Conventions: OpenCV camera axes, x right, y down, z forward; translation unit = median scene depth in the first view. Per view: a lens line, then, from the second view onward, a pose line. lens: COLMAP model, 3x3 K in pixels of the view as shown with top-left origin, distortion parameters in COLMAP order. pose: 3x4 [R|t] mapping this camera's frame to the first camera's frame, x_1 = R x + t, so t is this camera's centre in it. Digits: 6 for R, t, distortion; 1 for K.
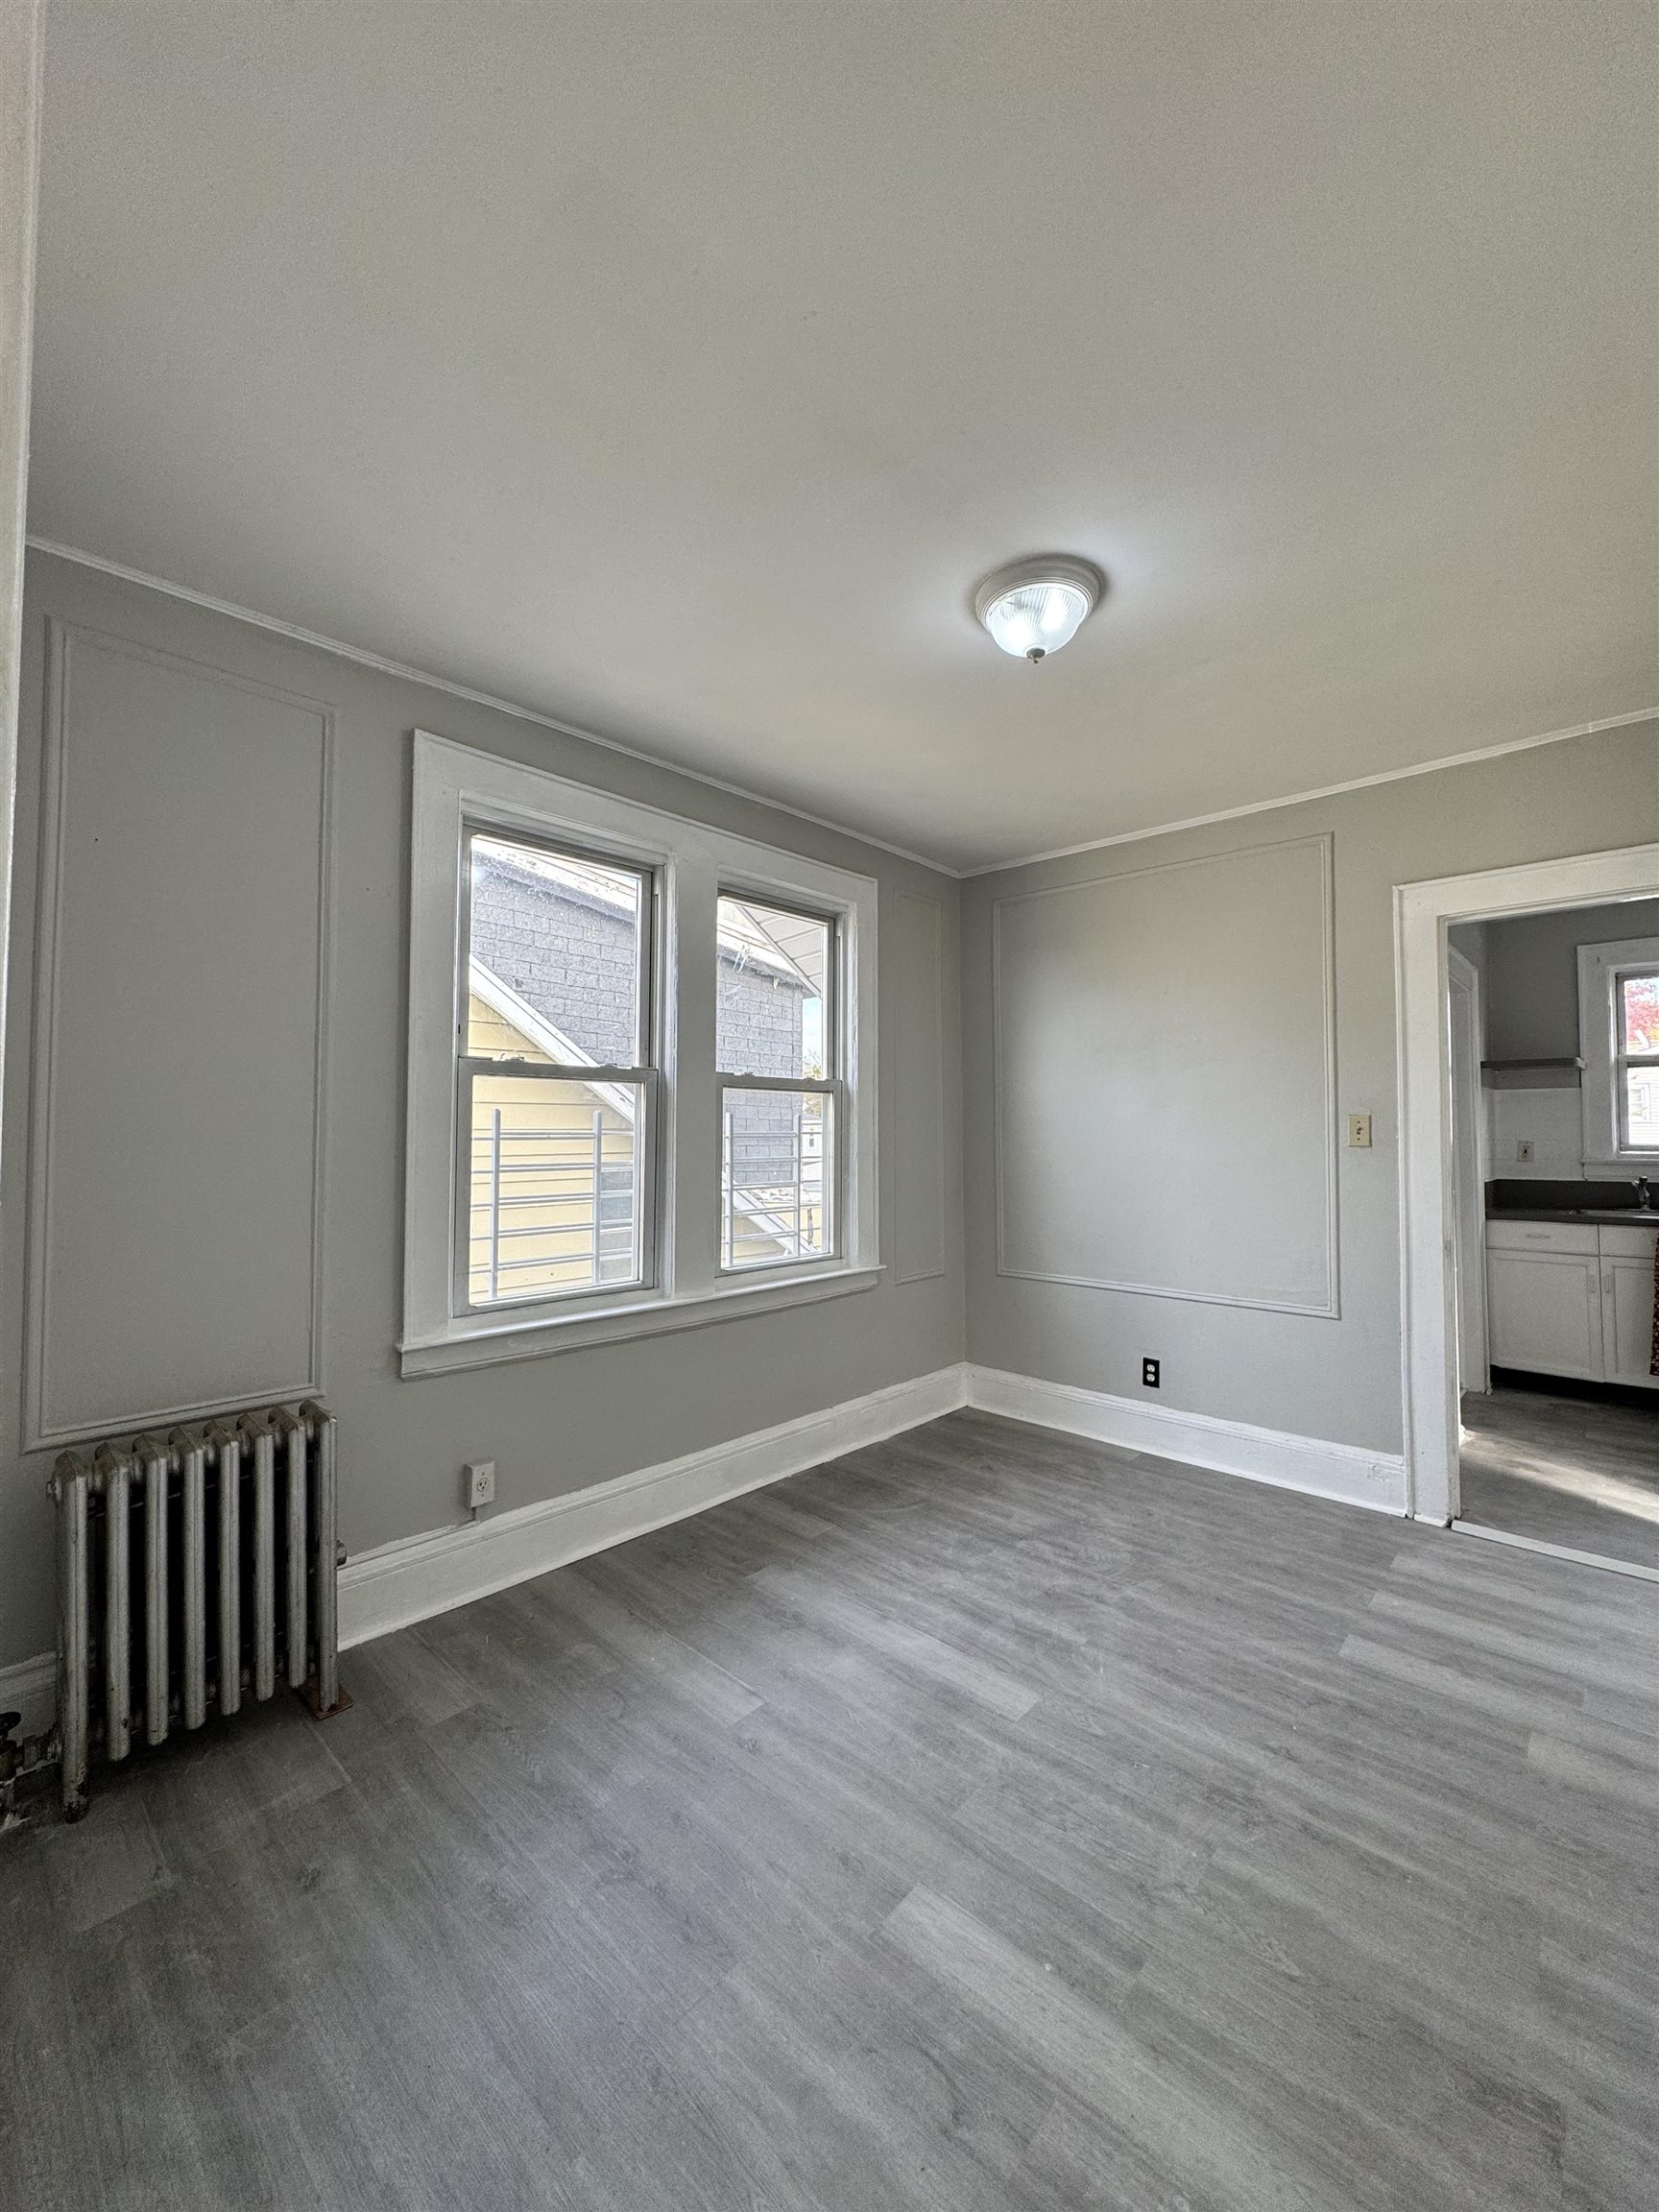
lens RADIAL K [[882.1, 0, 829.5], [0, 882.1, 1106.0], [0, 0, 1]] dist [0.001090, 0.000140]
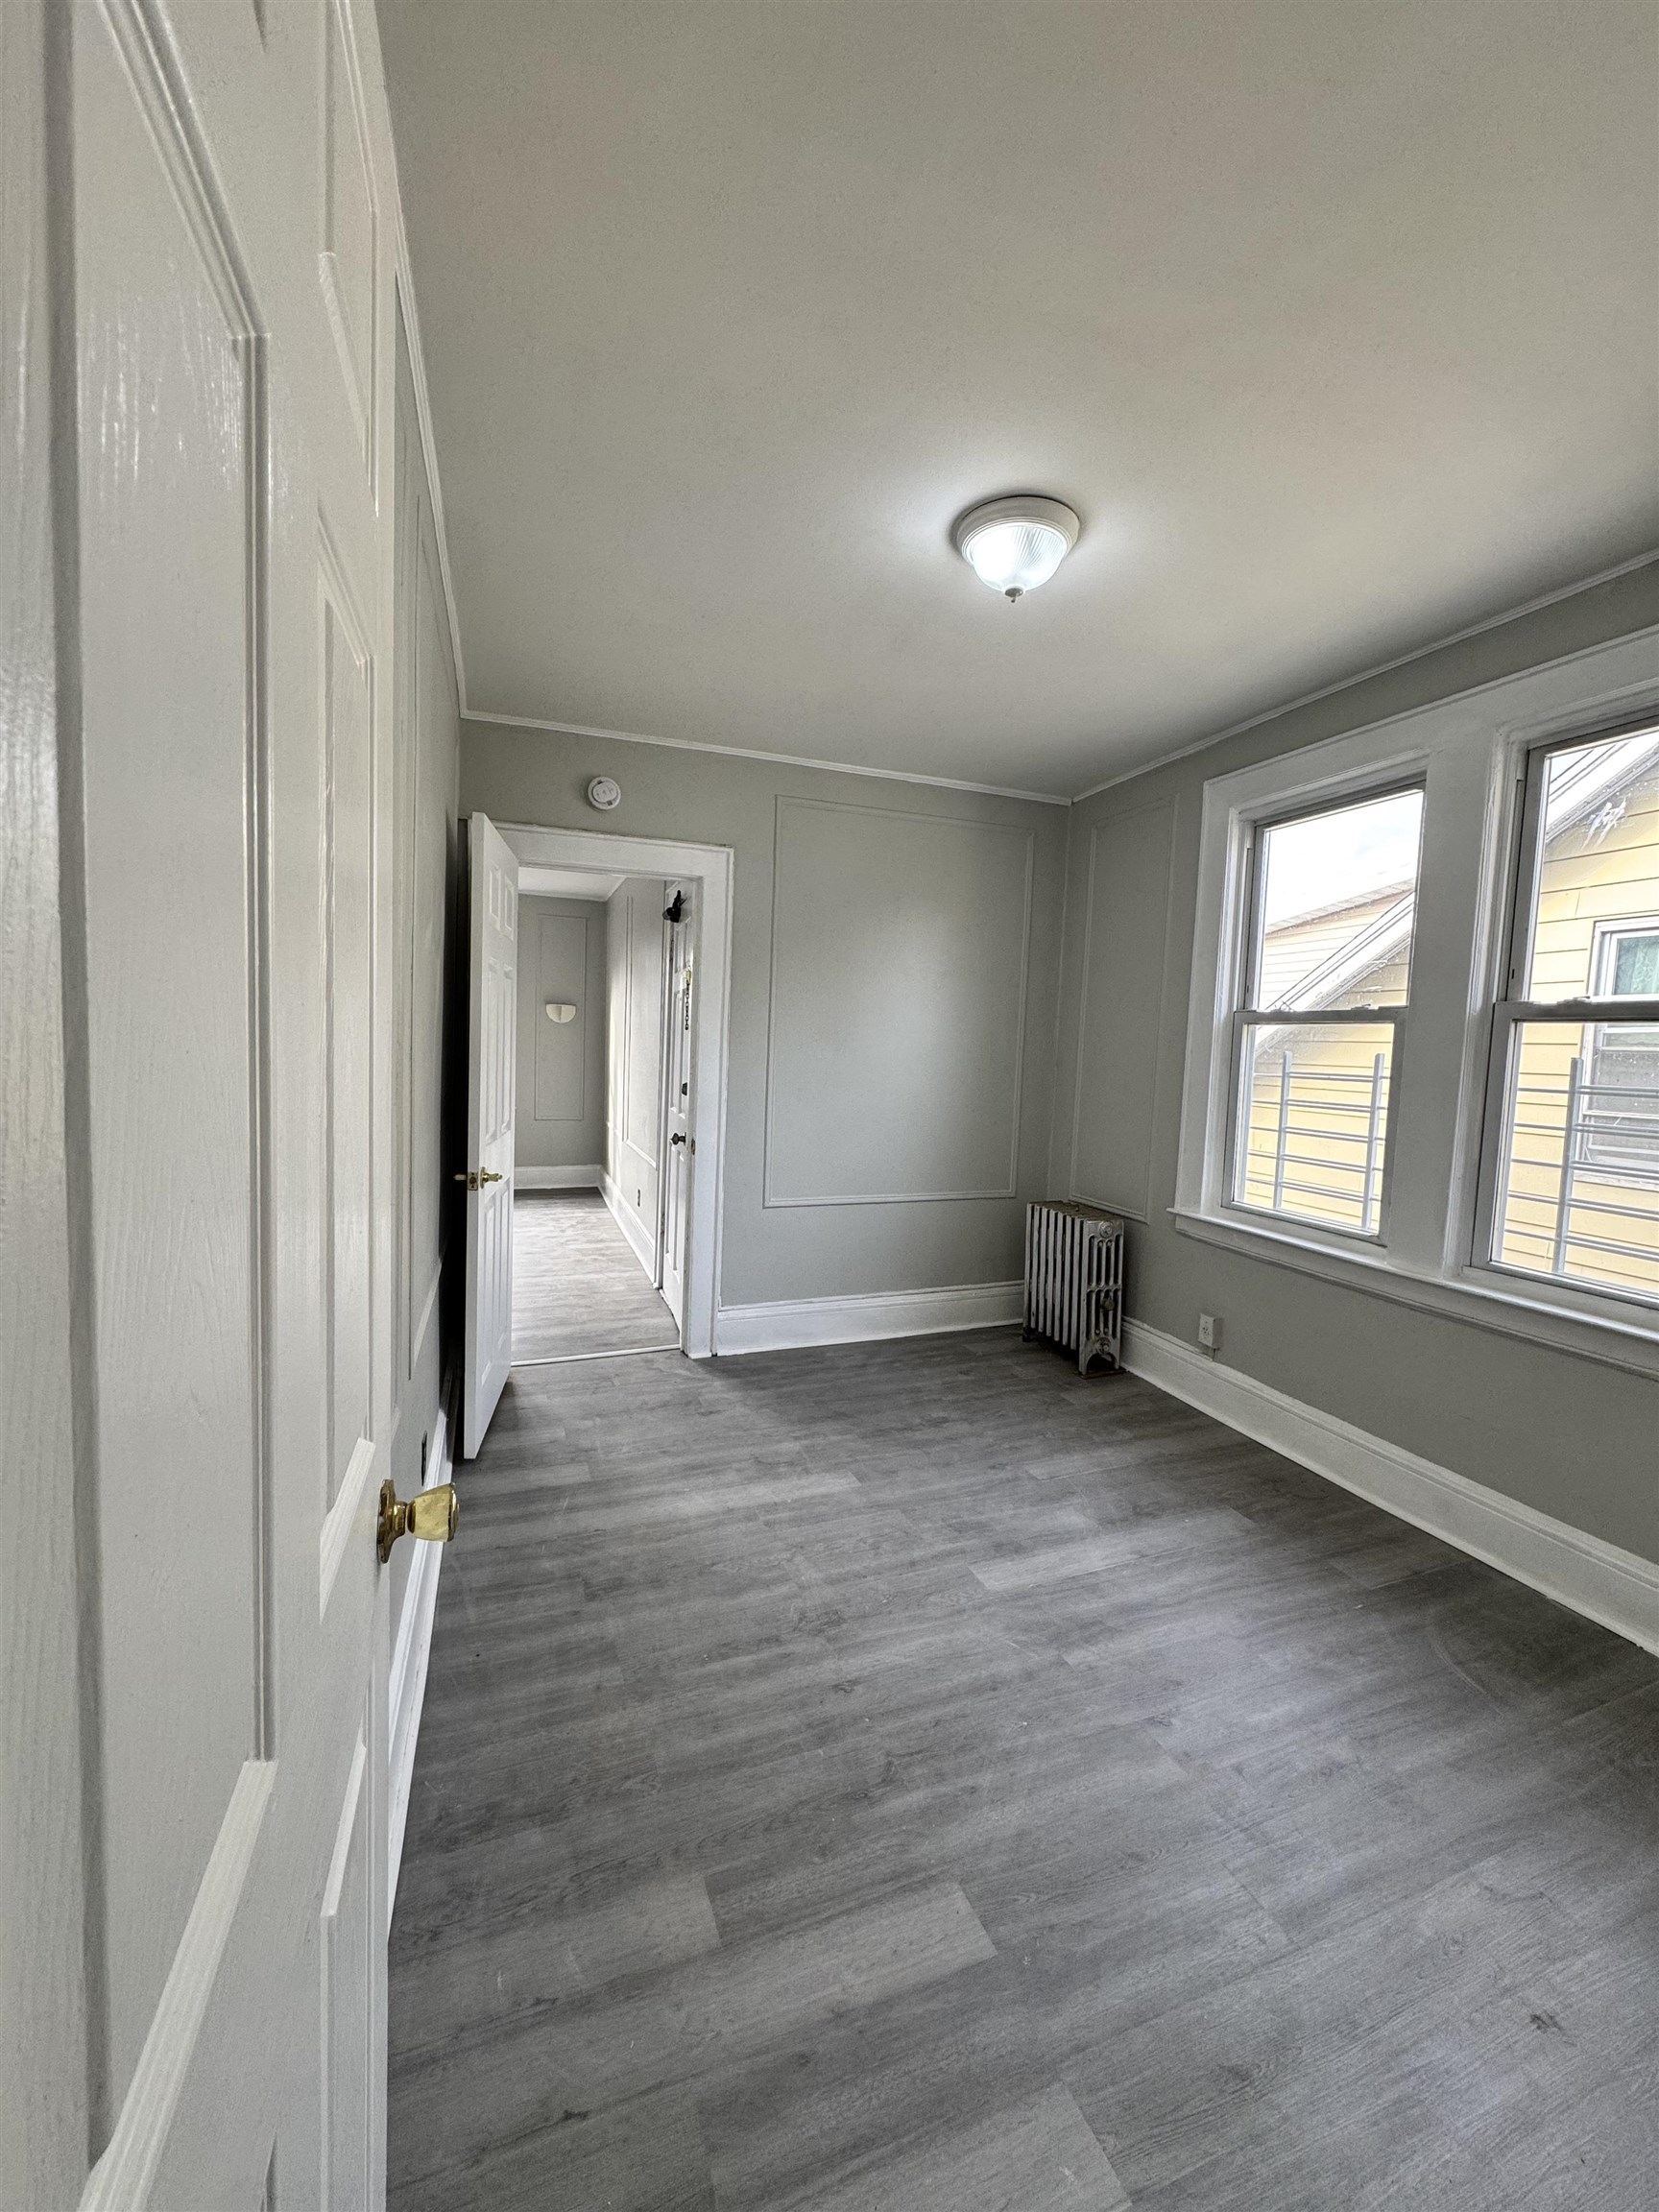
lens RADIAL K [[882.1, 0, 829.5], [0, 882.1, 1106.0], [0, 0, 1]] dist [0.001090, 0.000140]
pose [[-0.438913, 0.046050, -0.897349, 1.128192], [-0.010350, 0.998360, 0.056296, 0.018558], [0.898470, 0.033997, -0.437717, 1.137699]]
